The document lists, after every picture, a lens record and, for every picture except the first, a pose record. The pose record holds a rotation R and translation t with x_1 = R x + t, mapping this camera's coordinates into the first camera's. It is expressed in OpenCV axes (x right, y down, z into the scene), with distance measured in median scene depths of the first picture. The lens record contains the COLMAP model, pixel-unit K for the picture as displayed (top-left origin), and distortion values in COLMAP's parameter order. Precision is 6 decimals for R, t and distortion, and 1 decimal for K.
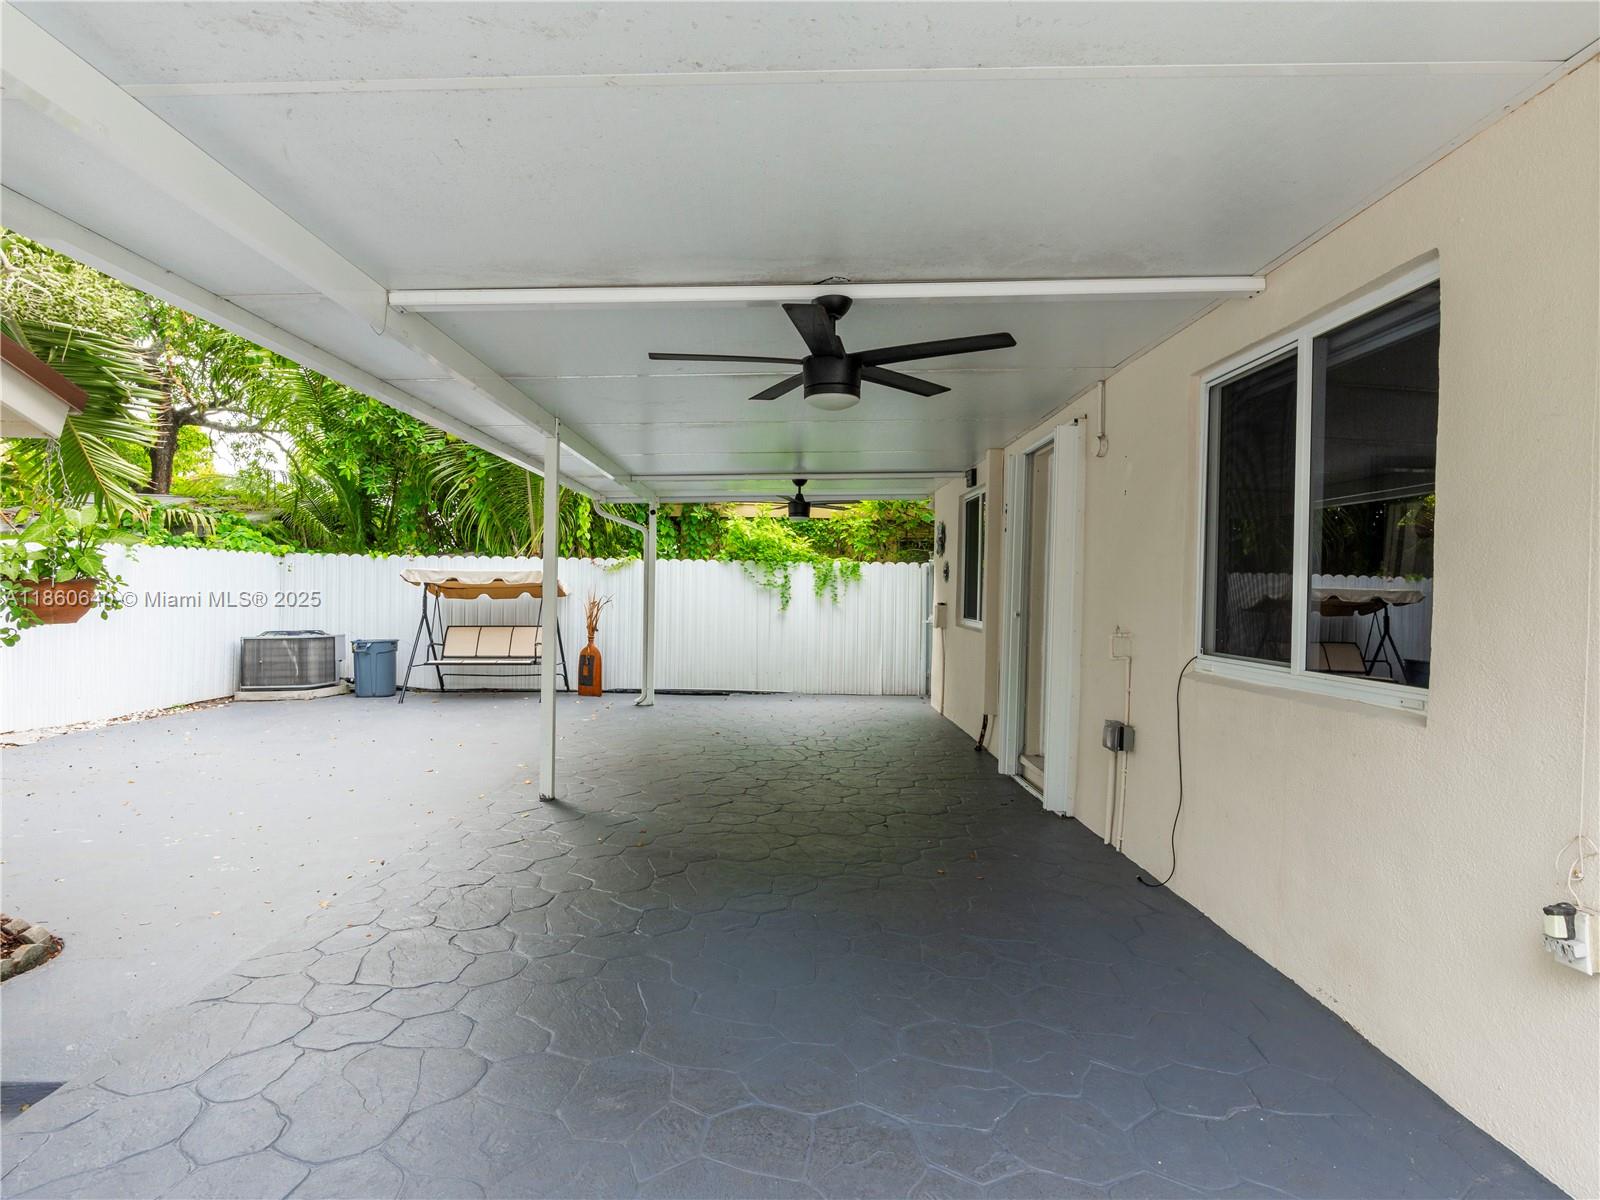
lens RADIAL K [[829.5, 0, 799.7], [0, 829.5, 596.0], [0, 0, 1]] dist [-0.003413, 0.000166]
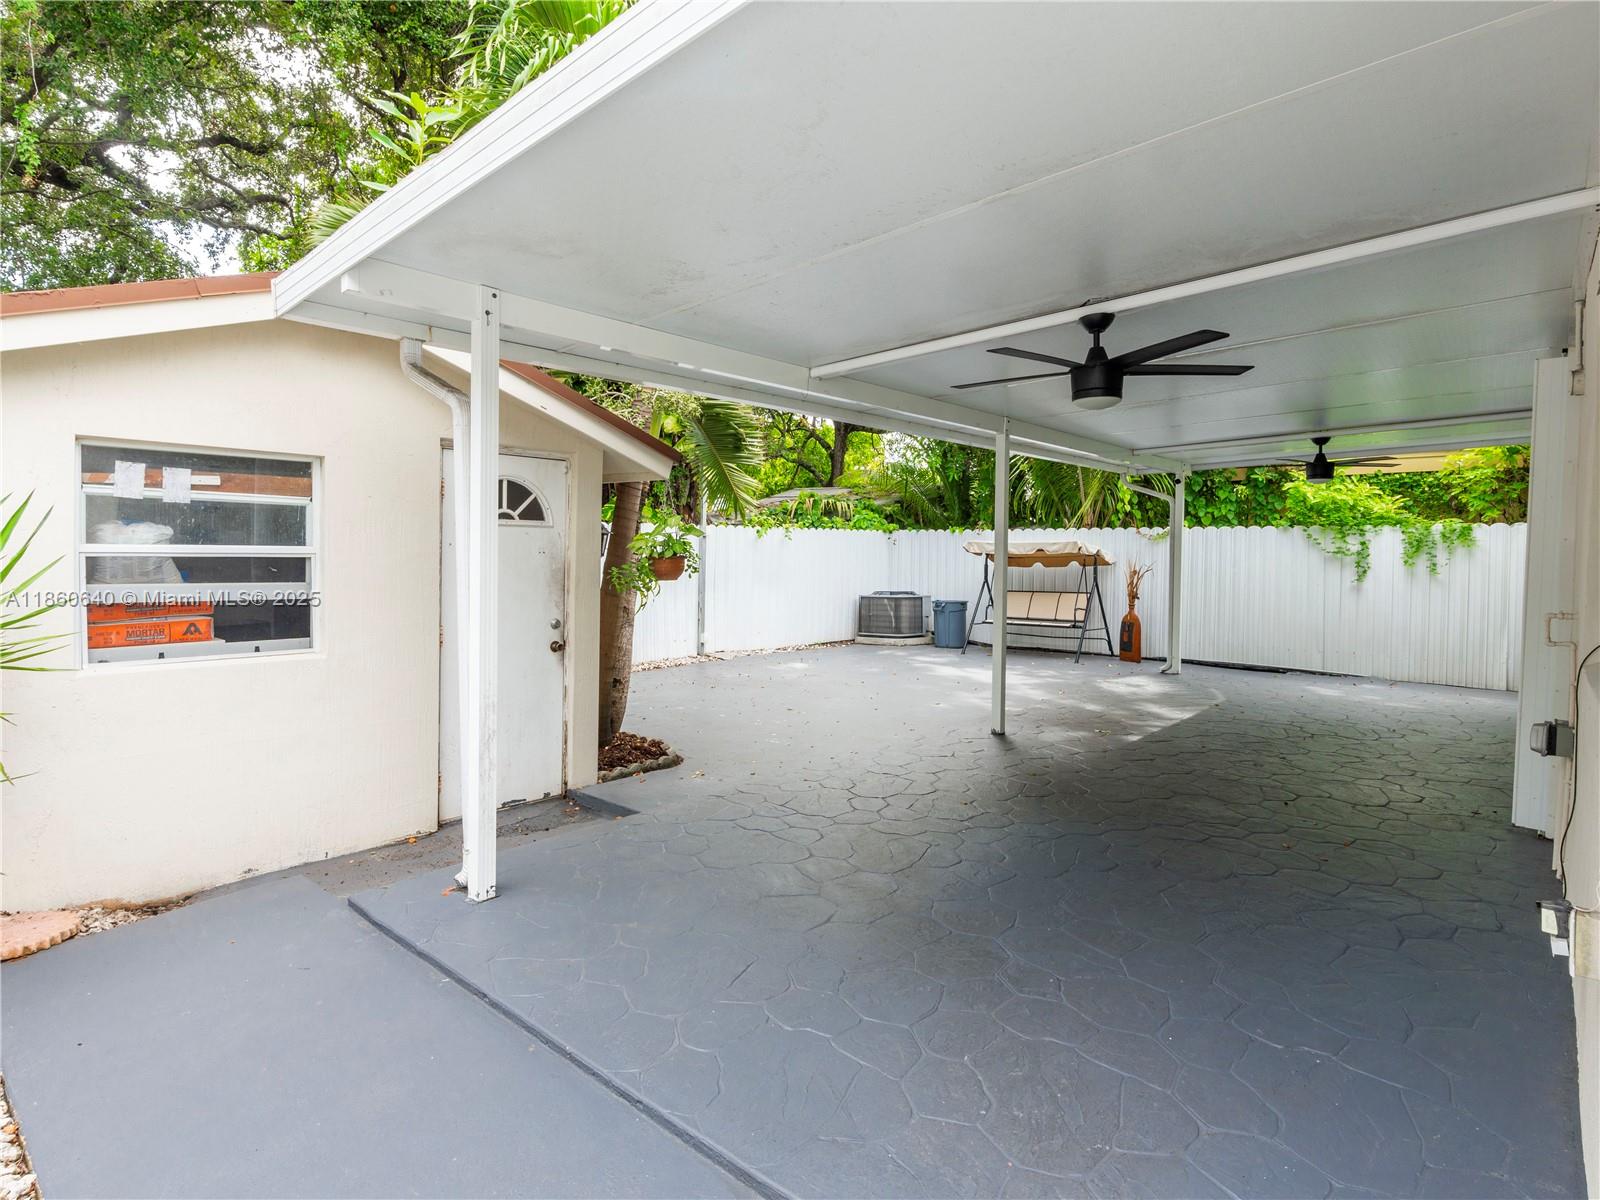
lens RADIAL K [[836.1, 0, 802.6], [0, 836.1, 571.5], [0, 0, 1]] dist [-0.000027, 0.000196]
pose [[0.740893, 0.008508, -0.671569, 0.143311], [-0.002075, 0.999944, 0.010379, -0.001511], [0.671620, -0.006297, 0.740869, -0.044272]]
